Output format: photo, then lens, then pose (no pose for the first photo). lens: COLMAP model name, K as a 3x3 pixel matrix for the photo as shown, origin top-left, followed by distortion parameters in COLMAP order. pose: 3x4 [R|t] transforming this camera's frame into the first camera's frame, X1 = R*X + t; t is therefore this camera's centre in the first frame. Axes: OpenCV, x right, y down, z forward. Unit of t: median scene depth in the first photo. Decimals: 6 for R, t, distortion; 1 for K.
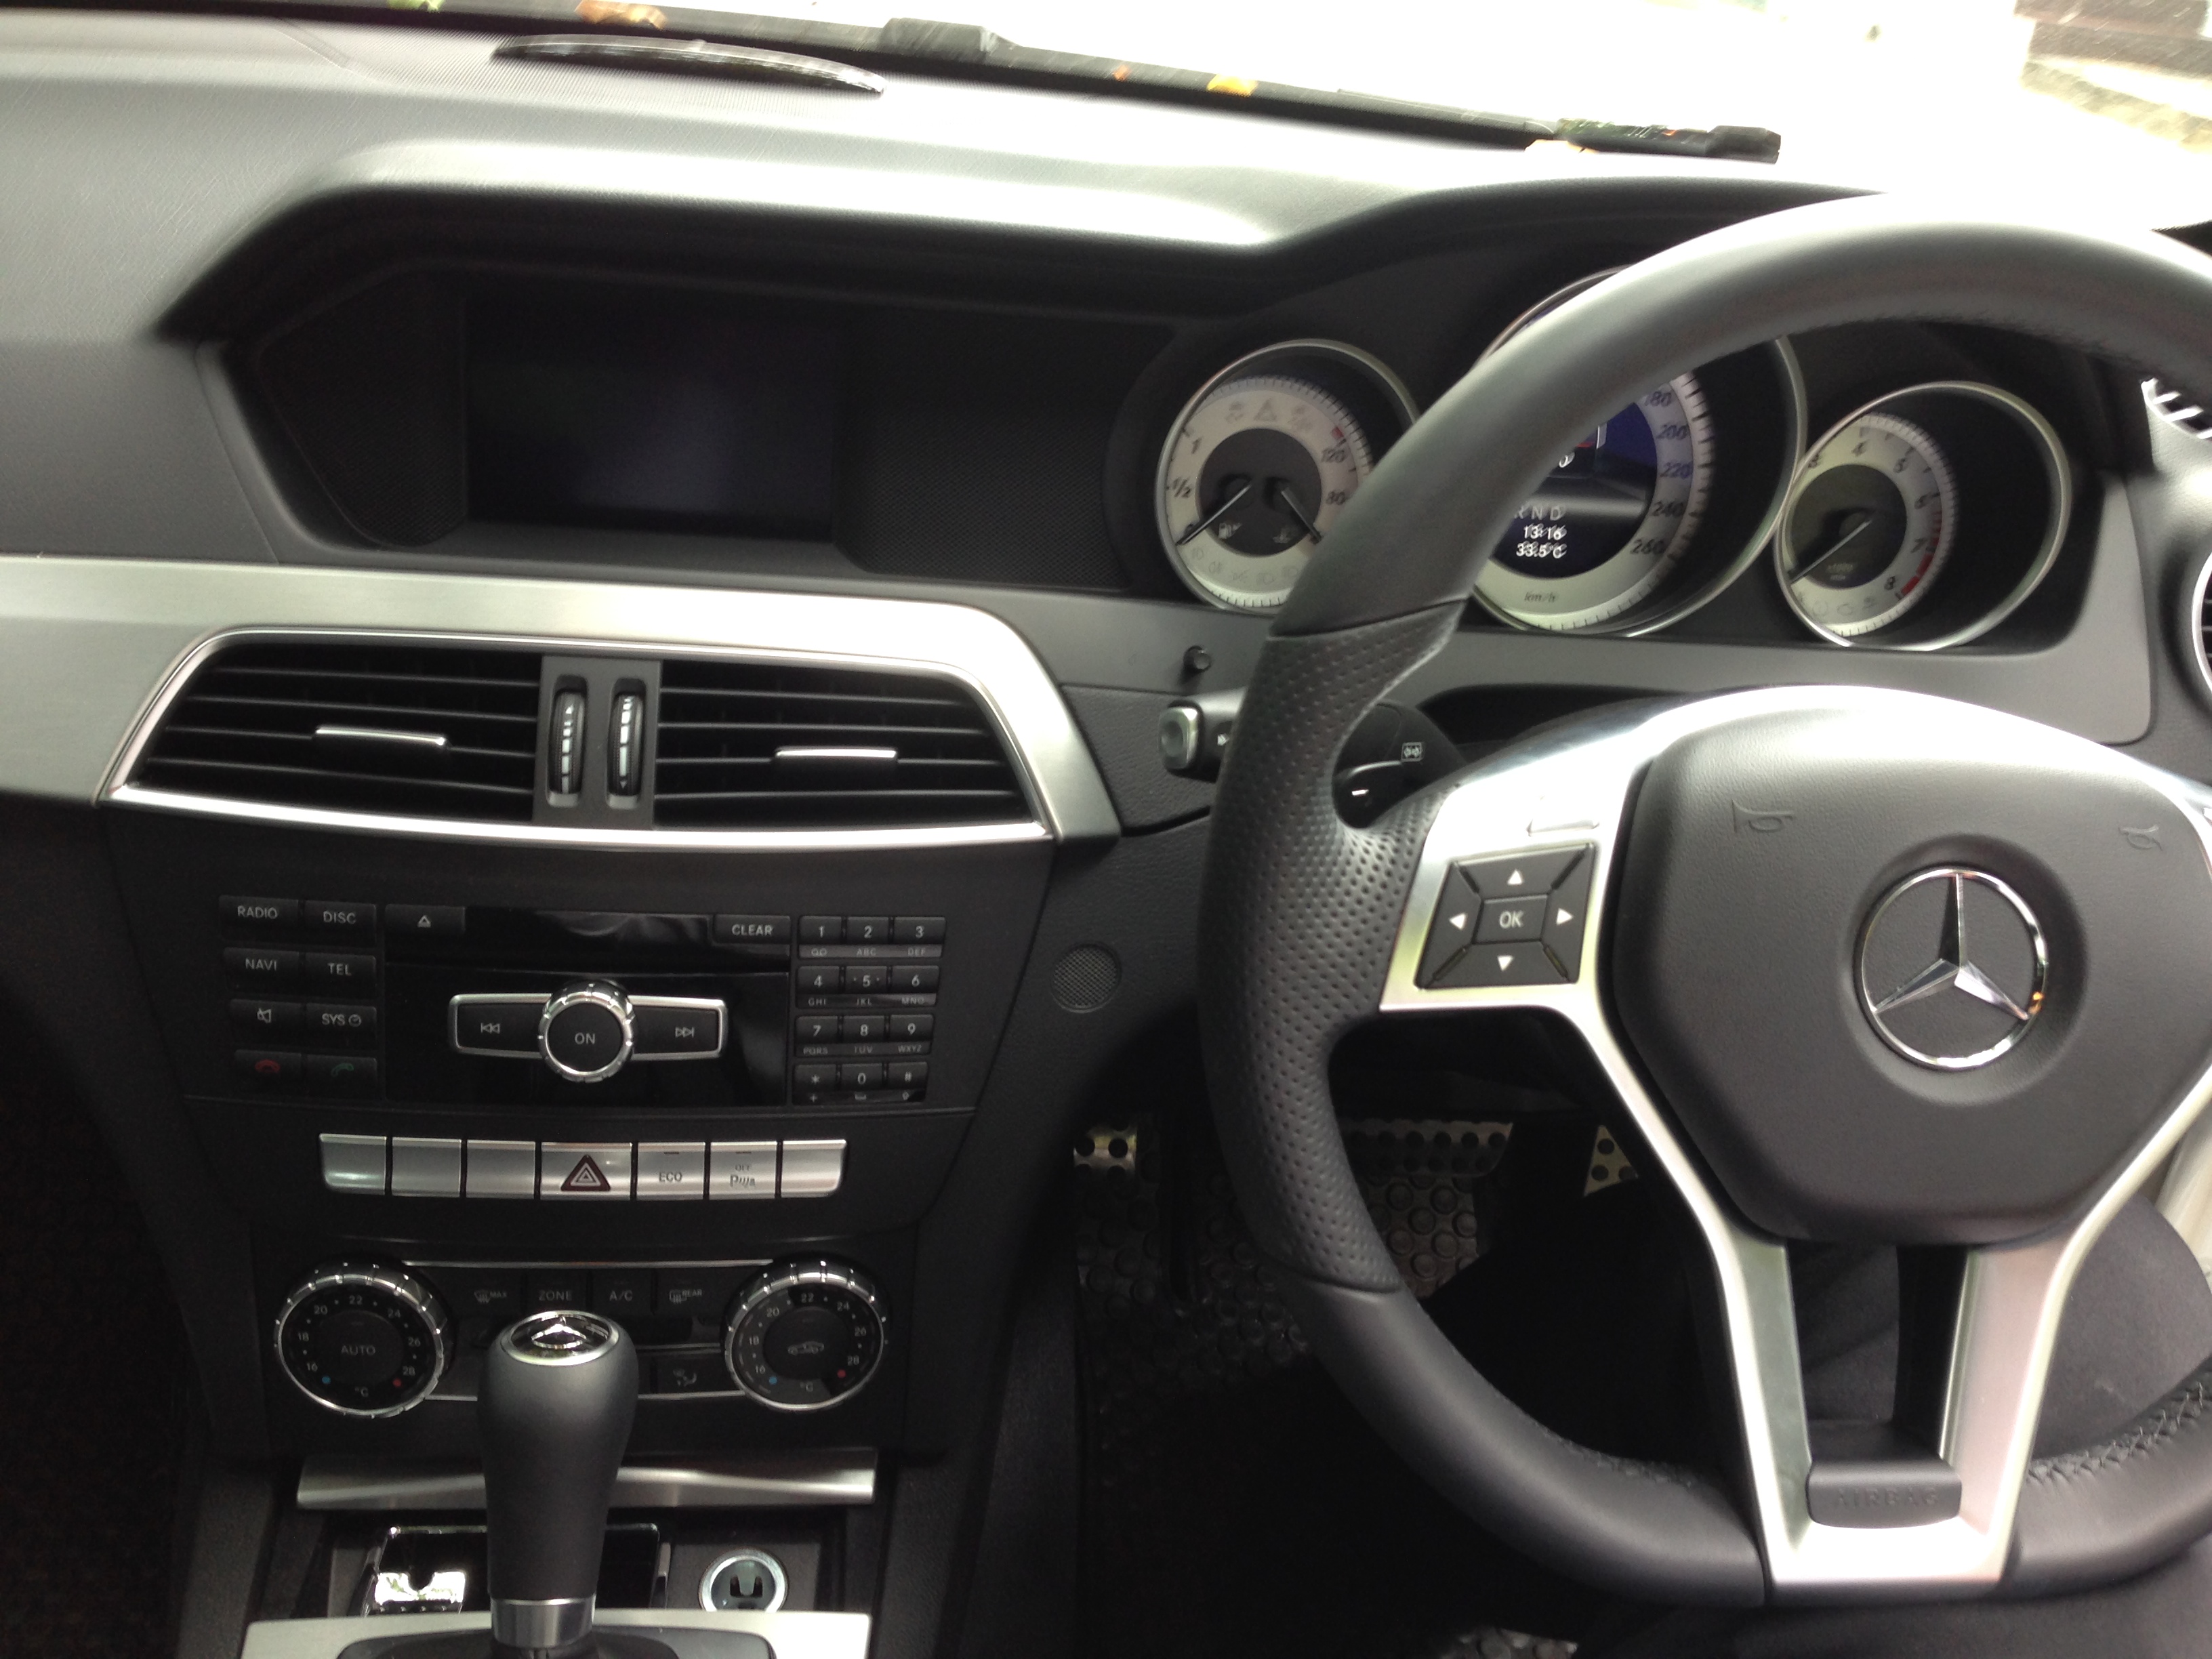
lens RADIAL K [[2059.6, 0, 1106.4], [0, 2059.6, 882.3], [0, 0, 1]] dist [0.059731, 0.003718]
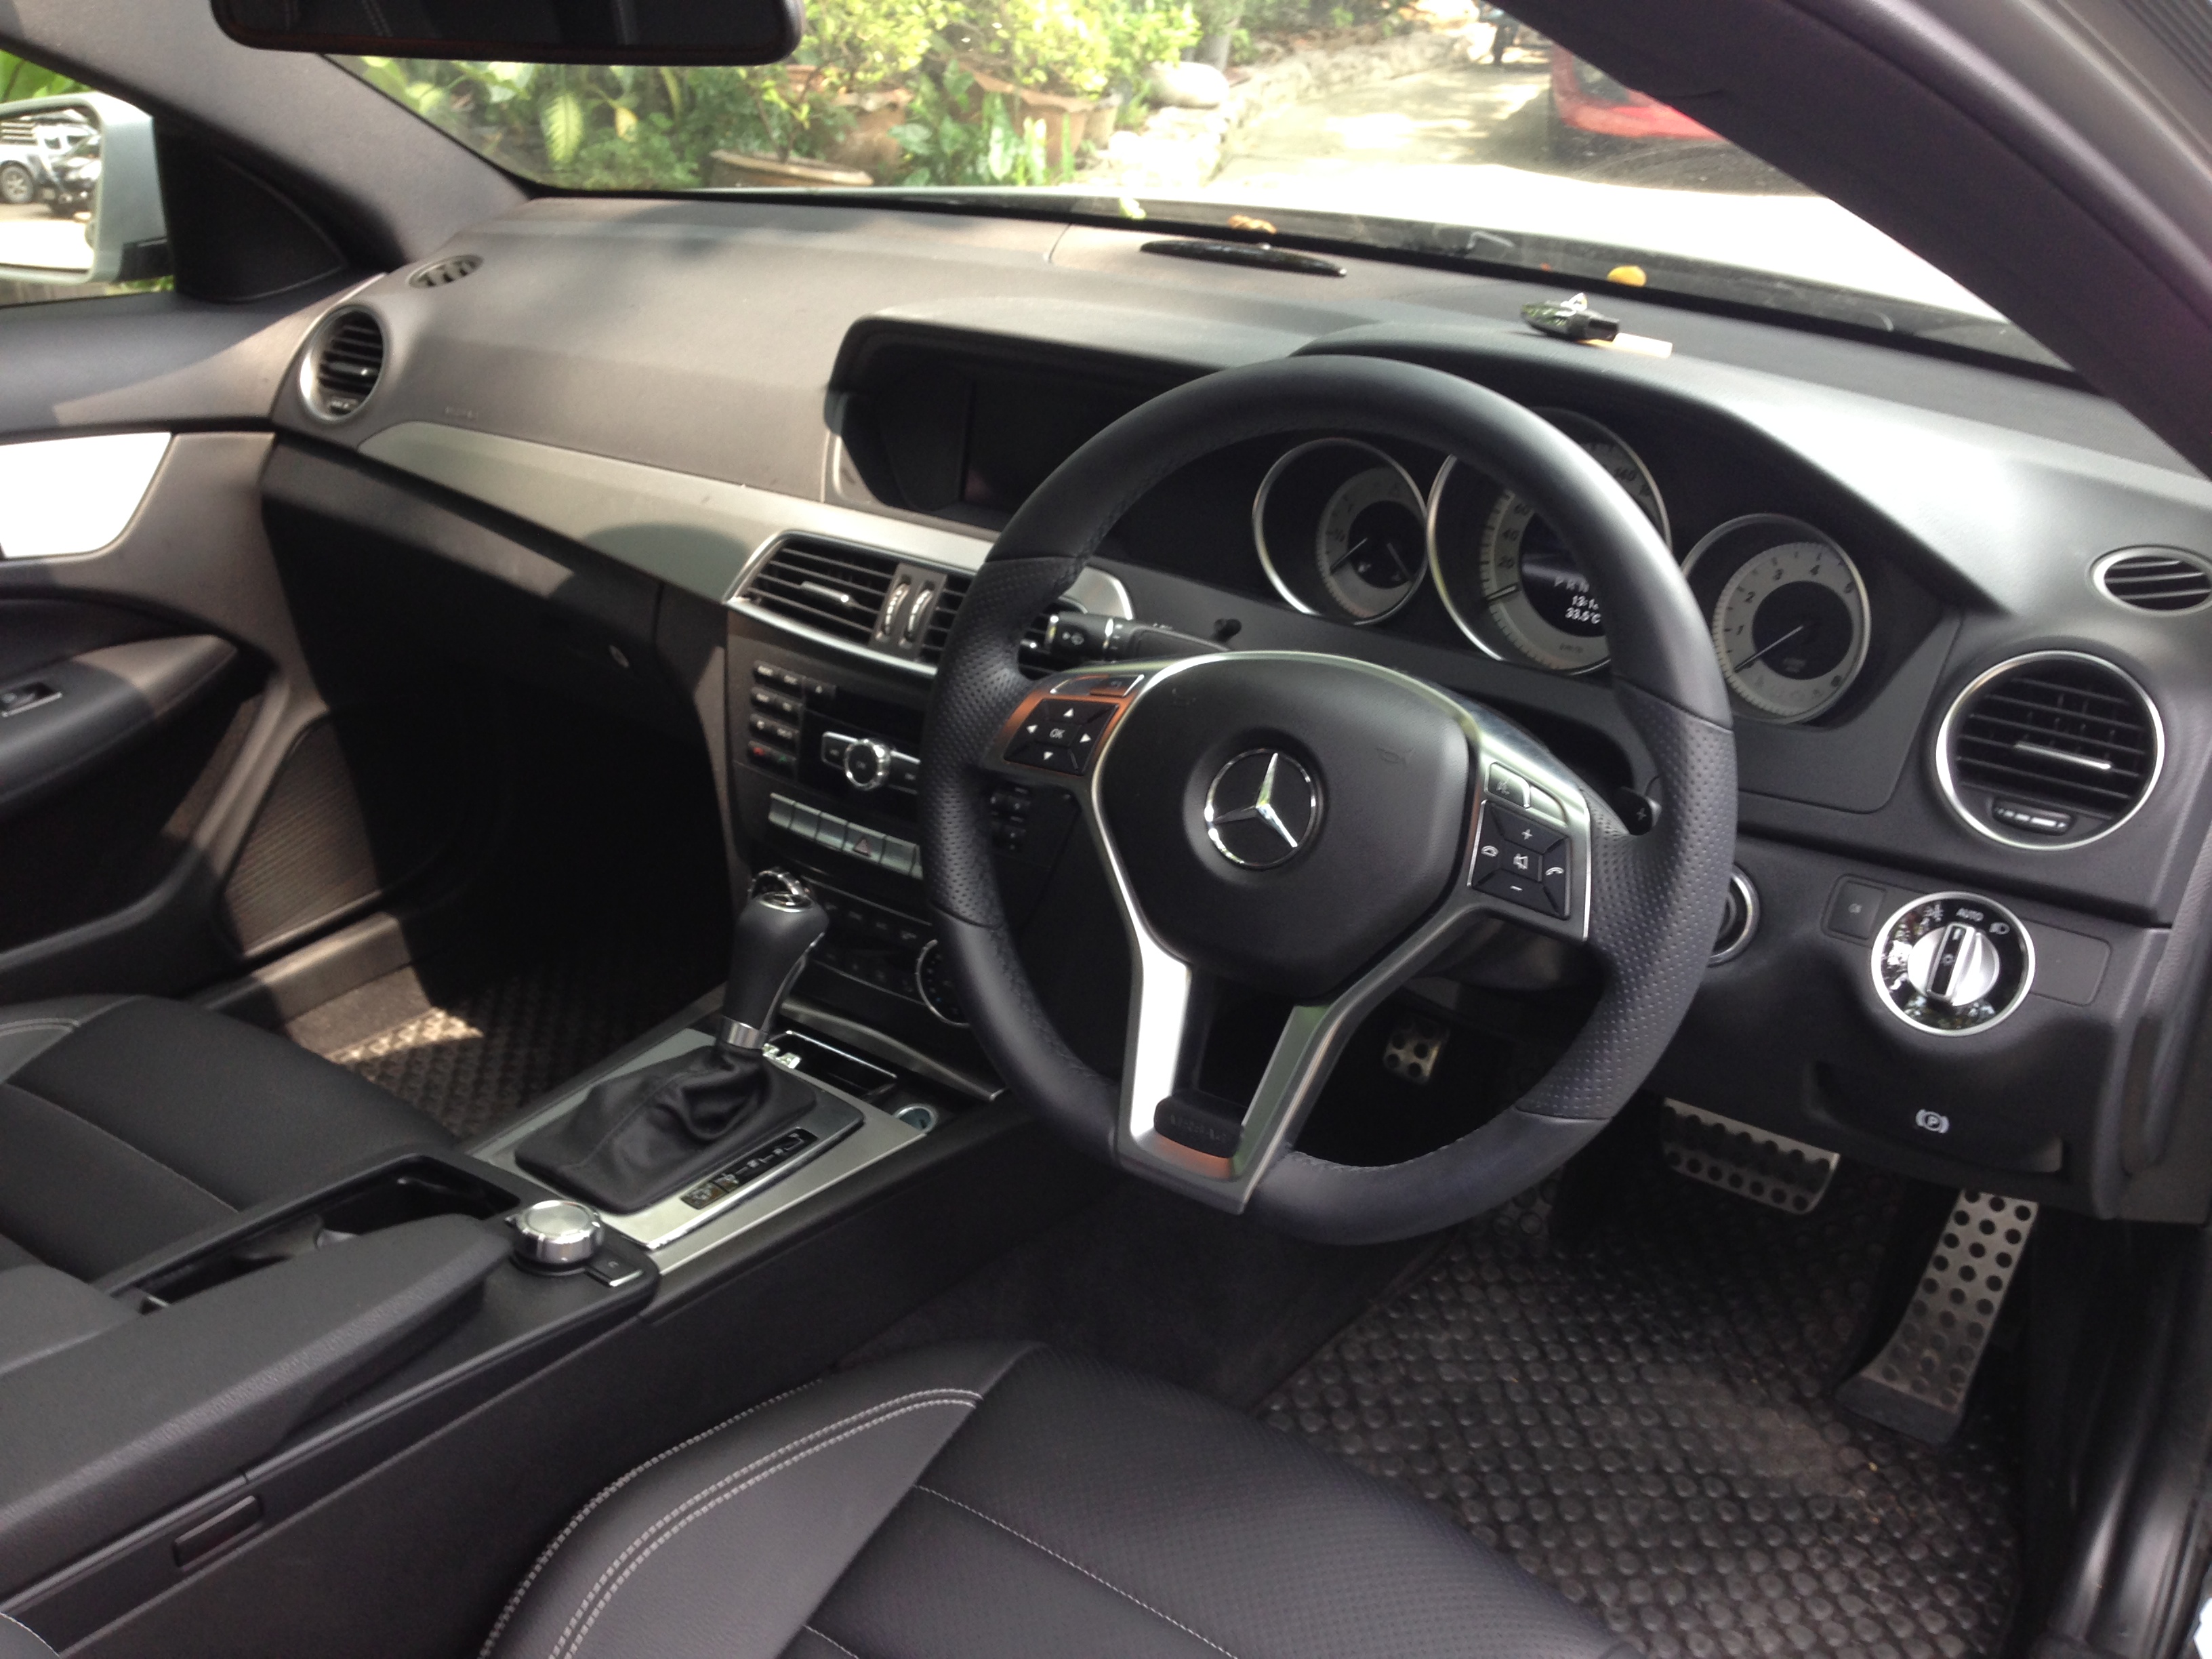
lens RADIAL K [[2073.7, 0, 1106.0], [0, 2073.7, 829.5], [0, 0, 1]] dist [0.189555, -0.347476]
pose [[0.732797, 0.205848, -0.648564, 1.121460], [-0.265076, 0.964205, 0.006526, 0.060262], [0.626692, 0.167136, 0.761133, -0.269584]]
